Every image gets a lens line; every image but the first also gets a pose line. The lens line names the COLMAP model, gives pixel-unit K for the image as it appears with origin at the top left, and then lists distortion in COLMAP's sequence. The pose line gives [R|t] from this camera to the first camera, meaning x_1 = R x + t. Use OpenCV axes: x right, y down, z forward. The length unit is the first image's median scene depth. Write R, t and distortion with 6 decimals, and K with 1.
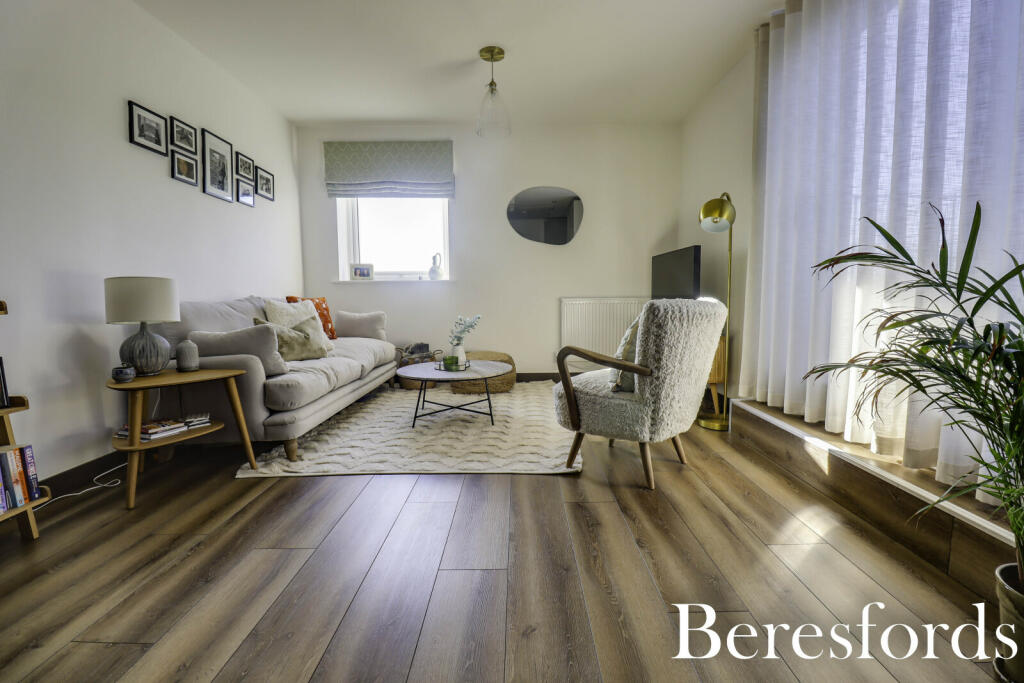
lens RADIAL K [[475.8, 0, 519.1], [0, 475.8, 335.3], [0, 0, 1]] dist [0.001120, -0.015225]
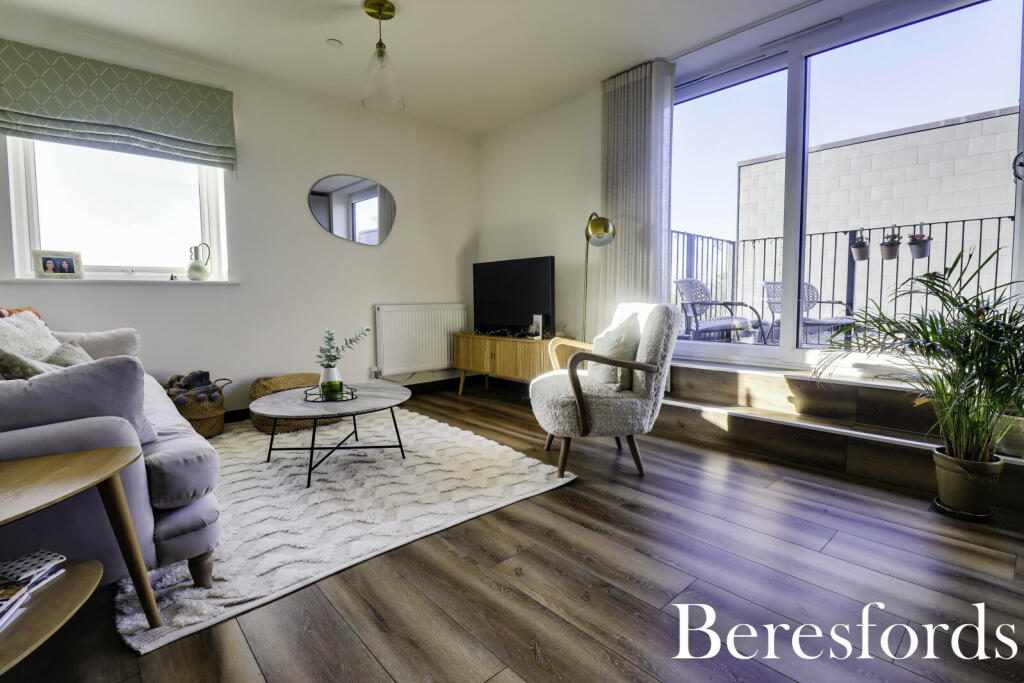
lens RADIAL K [[475.8, 0, 519.1], [0, 475.8, 335.3], [0, 0, 1]] dist [0.001120, -0.015225]
pose [[0.738460, -0.049547, 0.672474, -0.492601], [0.060457, 0.998145, 0.007154, -0.019815], [-0.671581, 0.035373, 0.740086, 0.268216]]
